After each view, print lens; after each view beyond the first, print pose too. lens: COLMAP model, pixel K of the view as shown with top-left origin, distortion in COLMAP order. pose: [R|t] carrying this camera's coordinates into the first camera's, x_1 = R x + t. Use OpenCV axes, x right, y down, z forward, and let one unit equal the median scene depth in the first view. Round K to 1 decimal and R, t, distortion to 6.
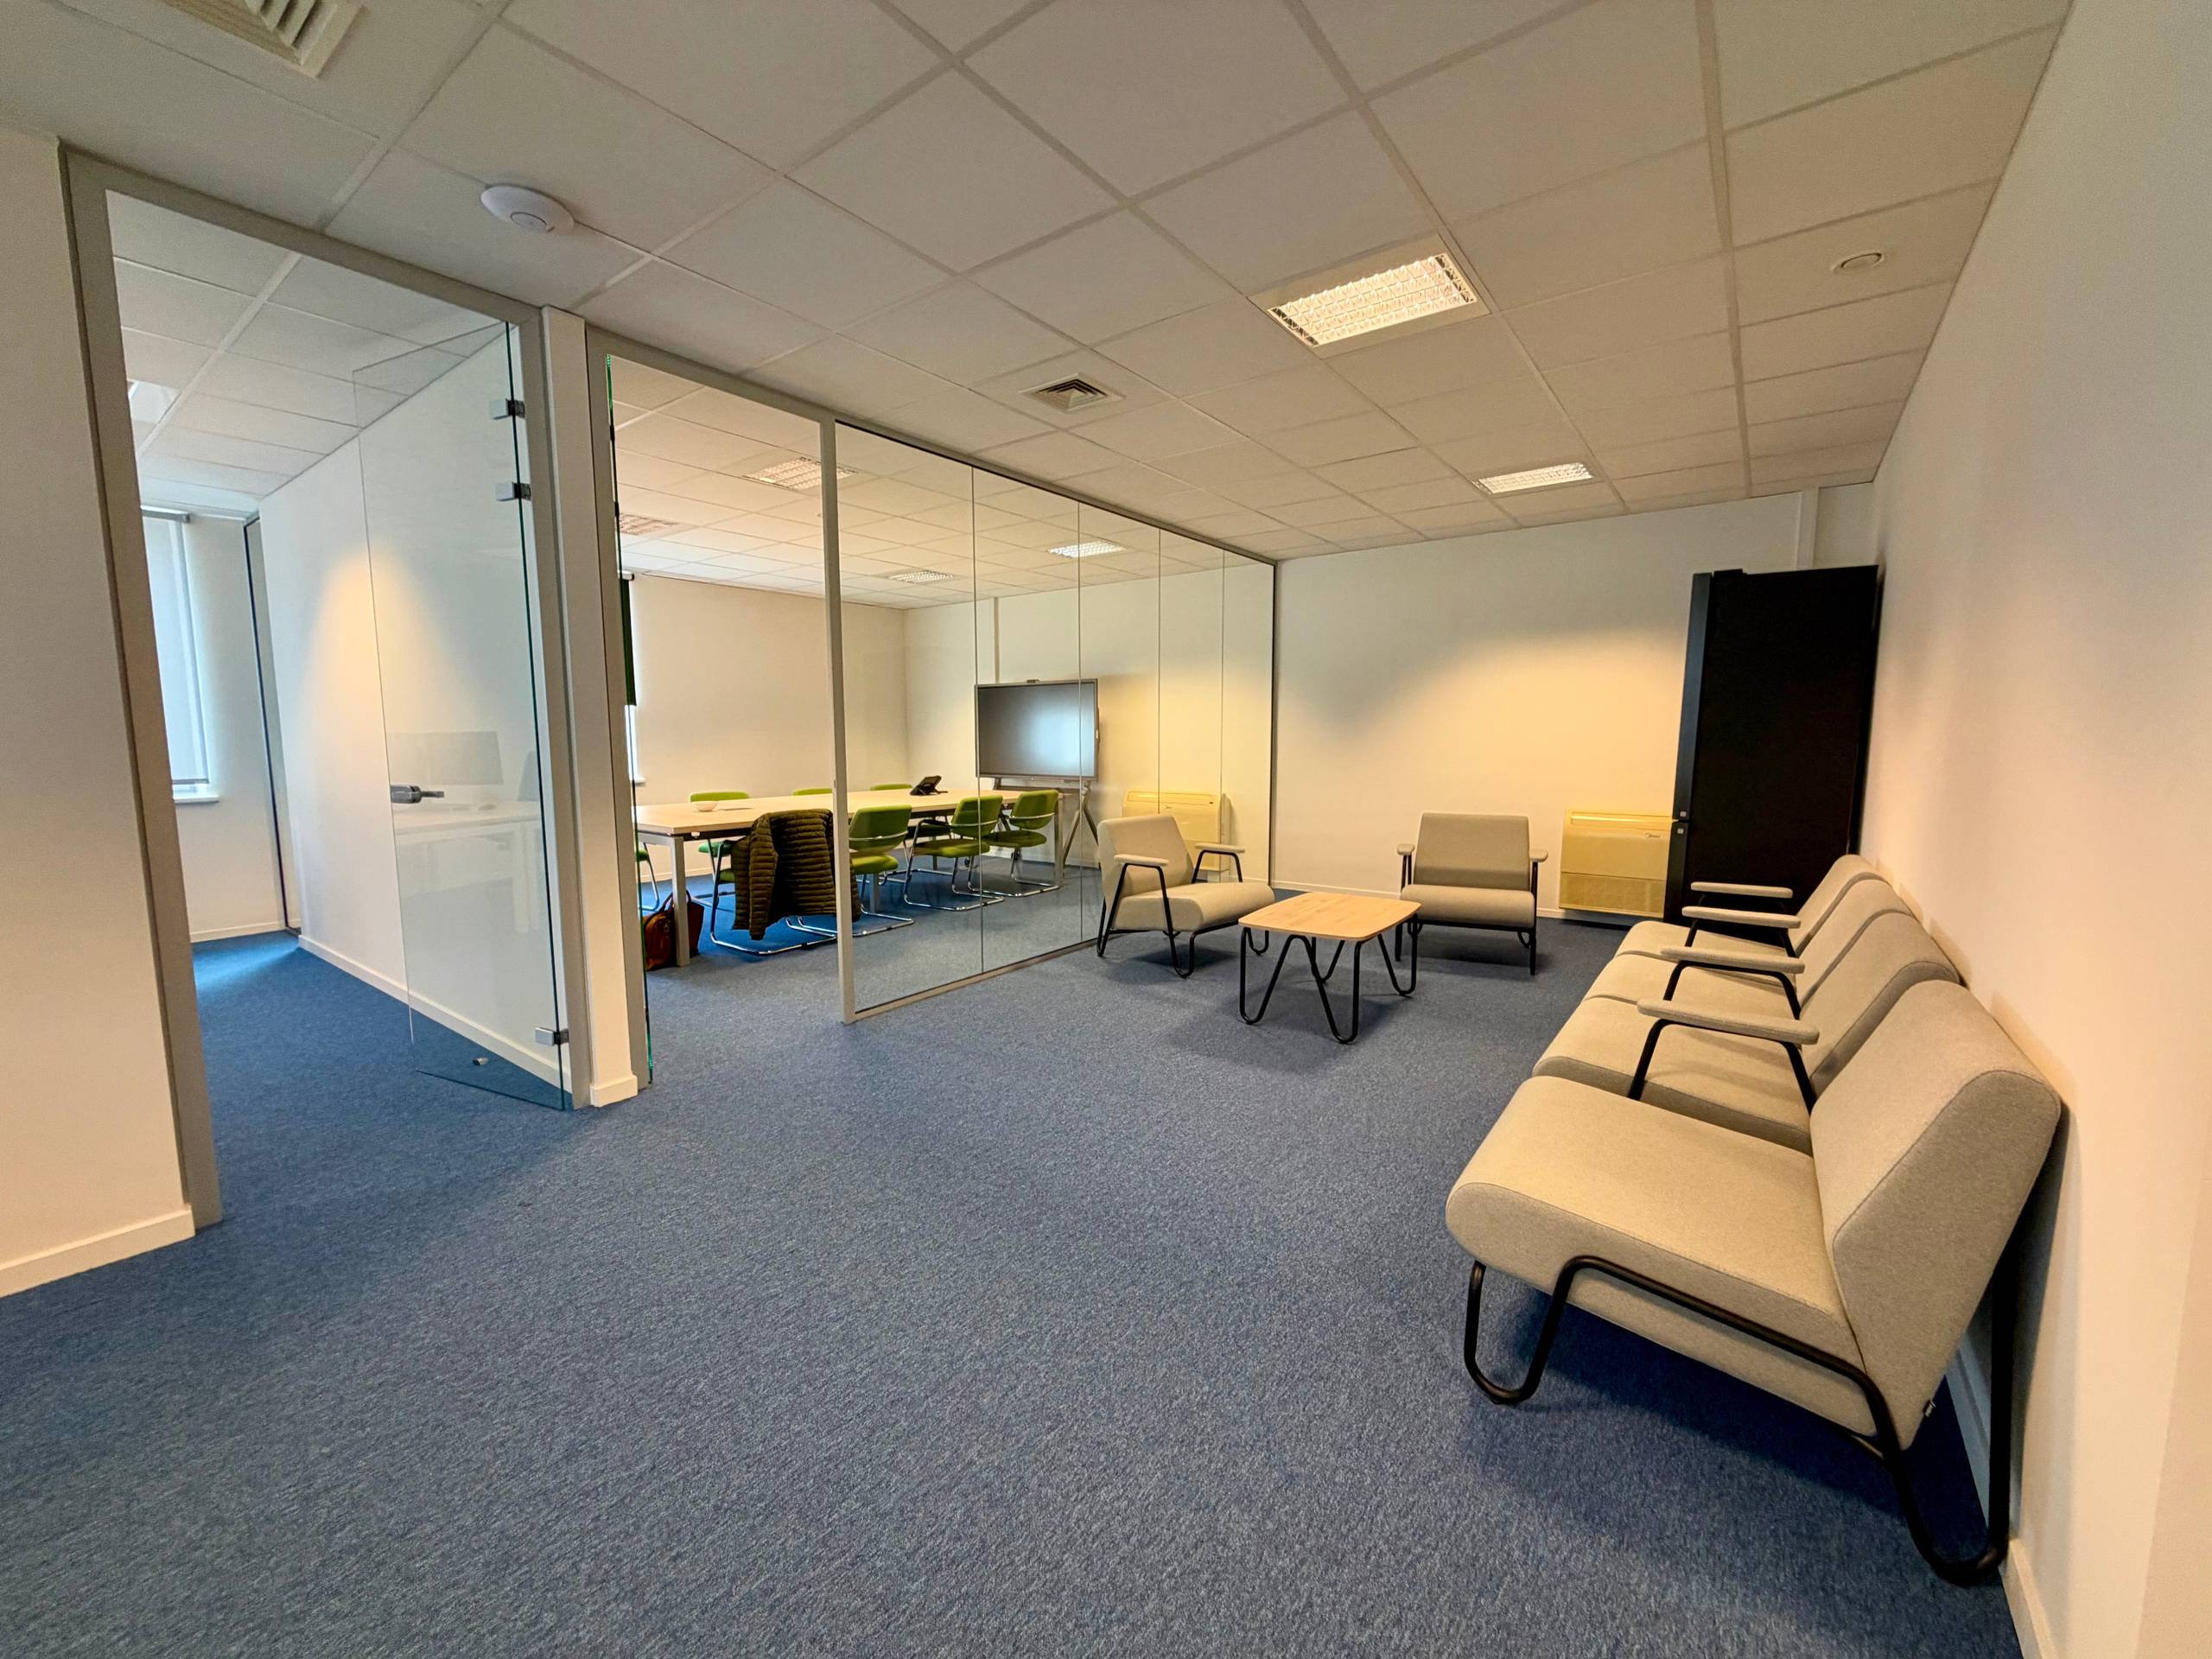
lens RADIAL K [[875.2, 0, 1111.5], [0, 875.2, 825.5], [0, 0, 1]] dist [-0.000362, 0.000017]
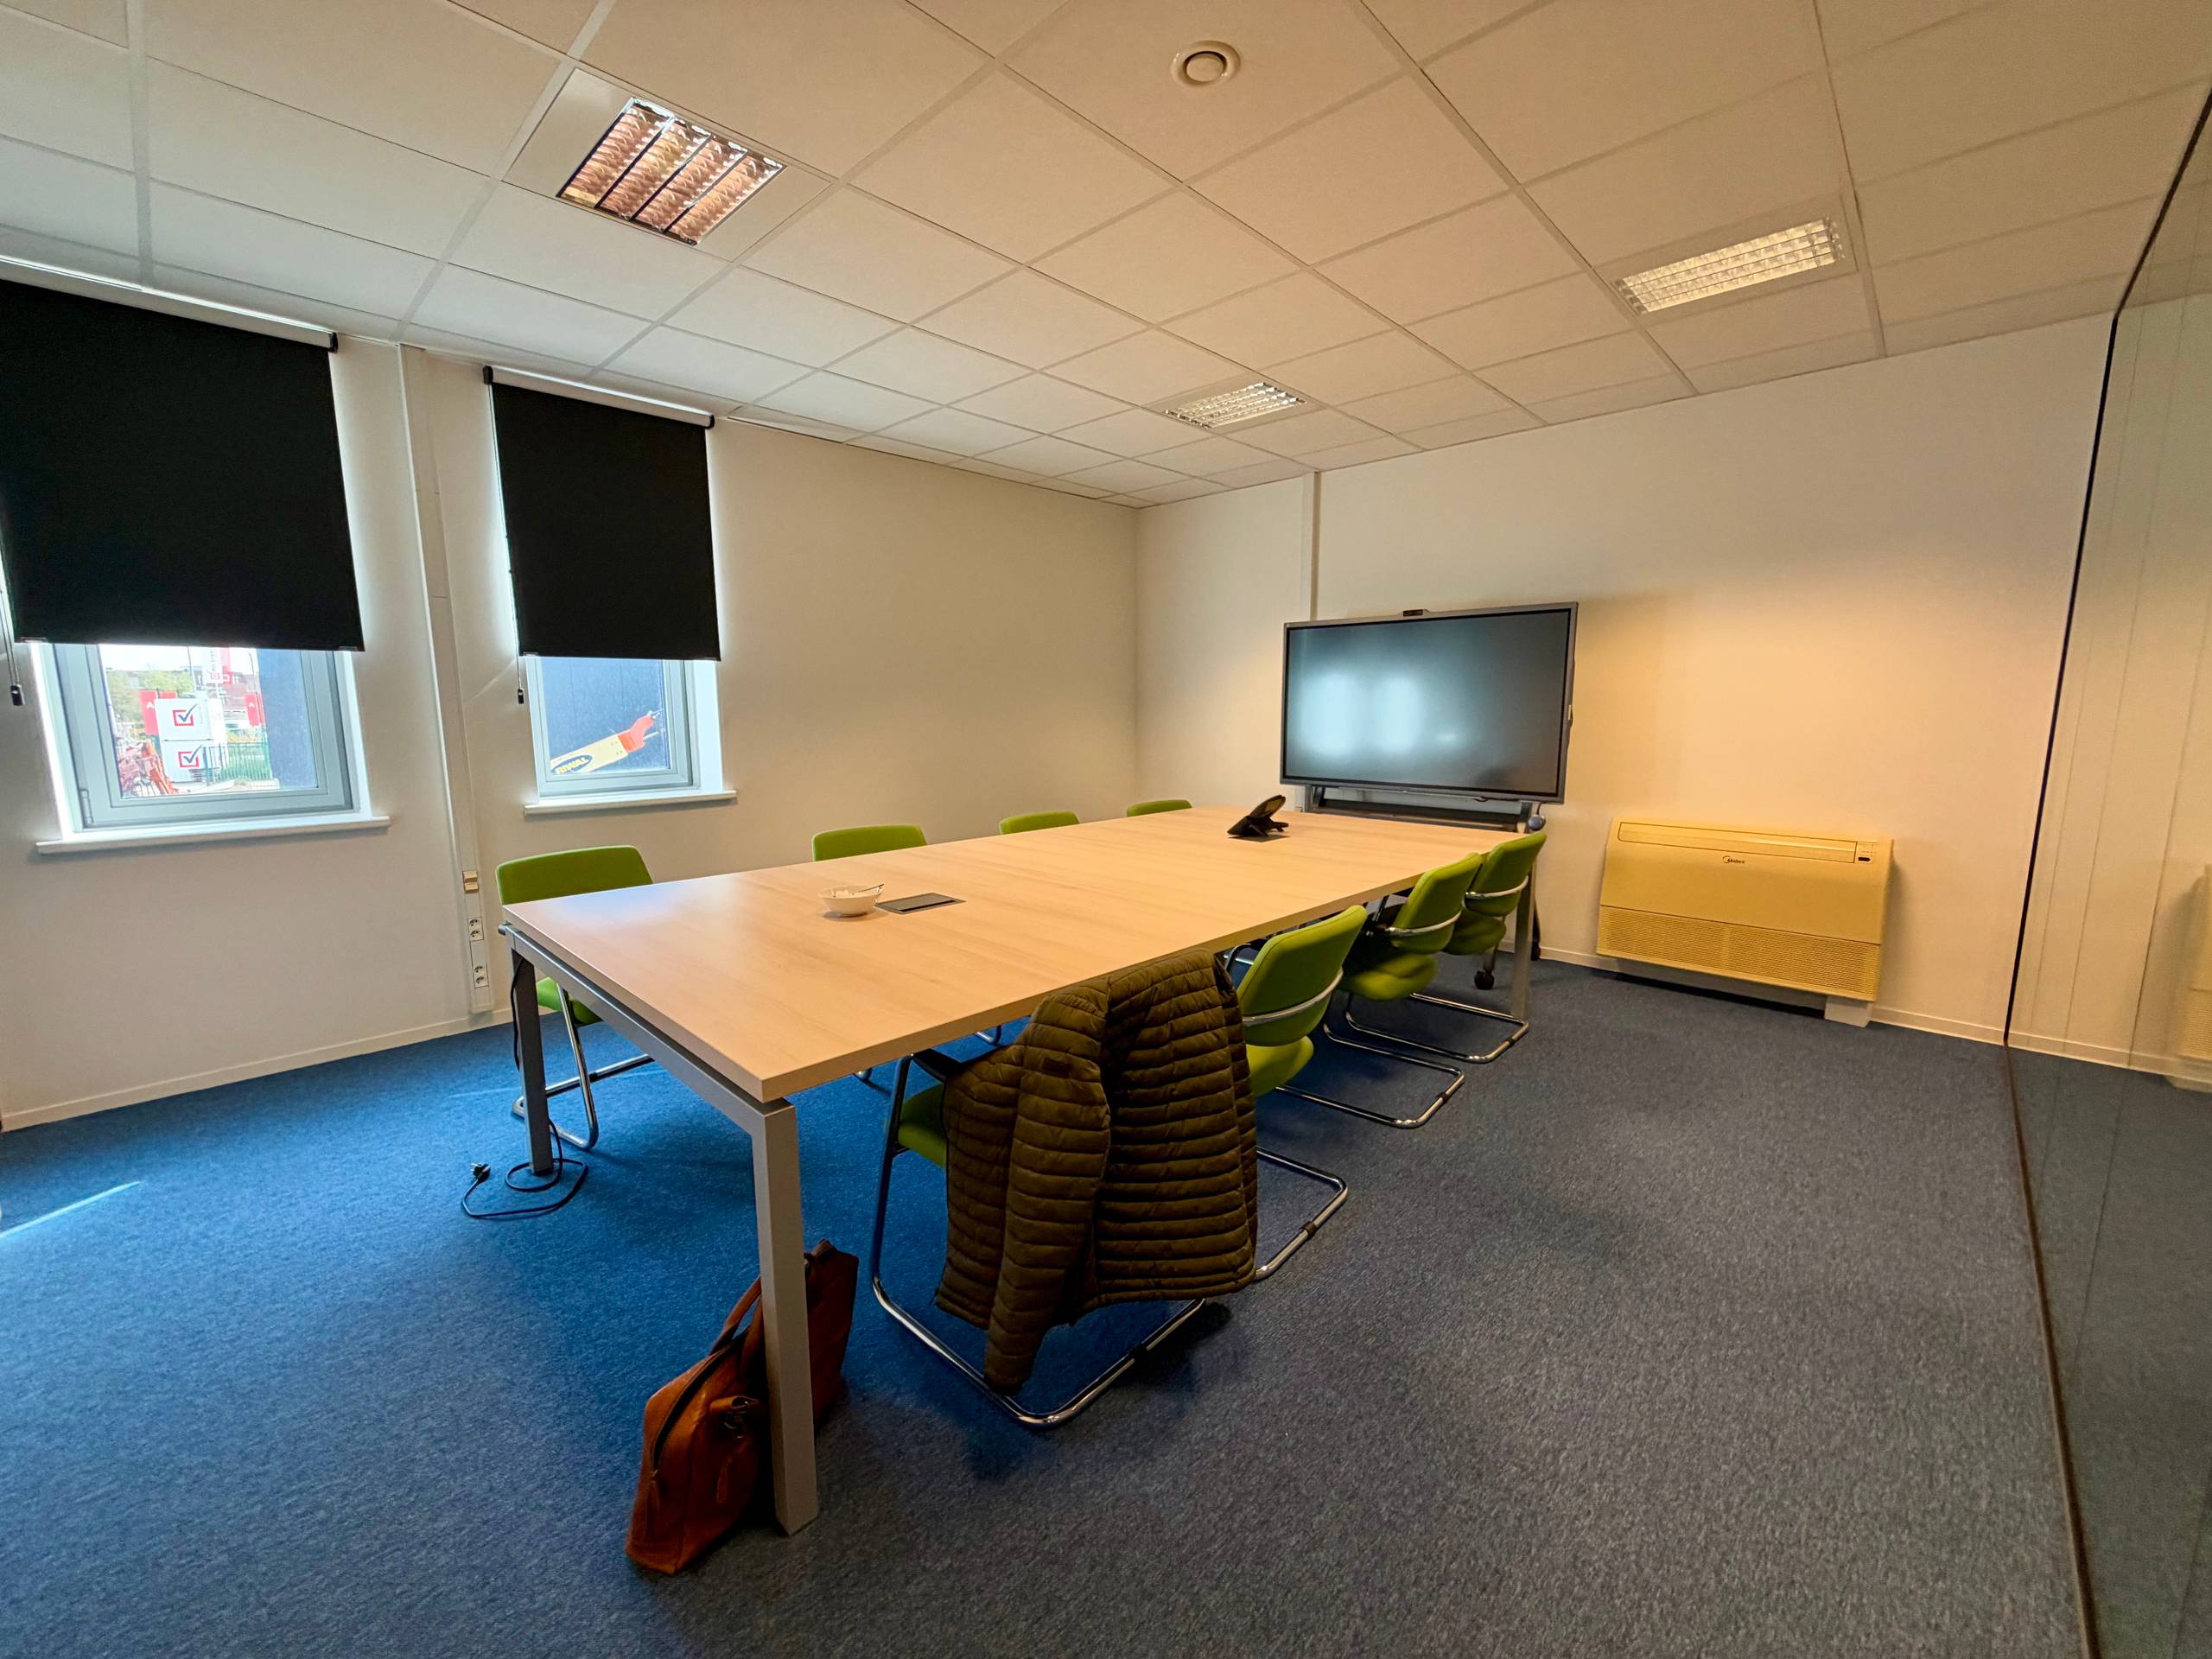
lens RADIAL K [[875.2, 0, 1111.5], [0, 875.2, 825.5], [0, 0, 1]] dist [-0.000362, 0.000017]
pose [[0.993681, 0.019560, -0.110521, -0.378820], [-0.015929, 0.999307, 0.033643, -0.085785], [0.111103, -0.031670, 0.993304, 0.774752]]
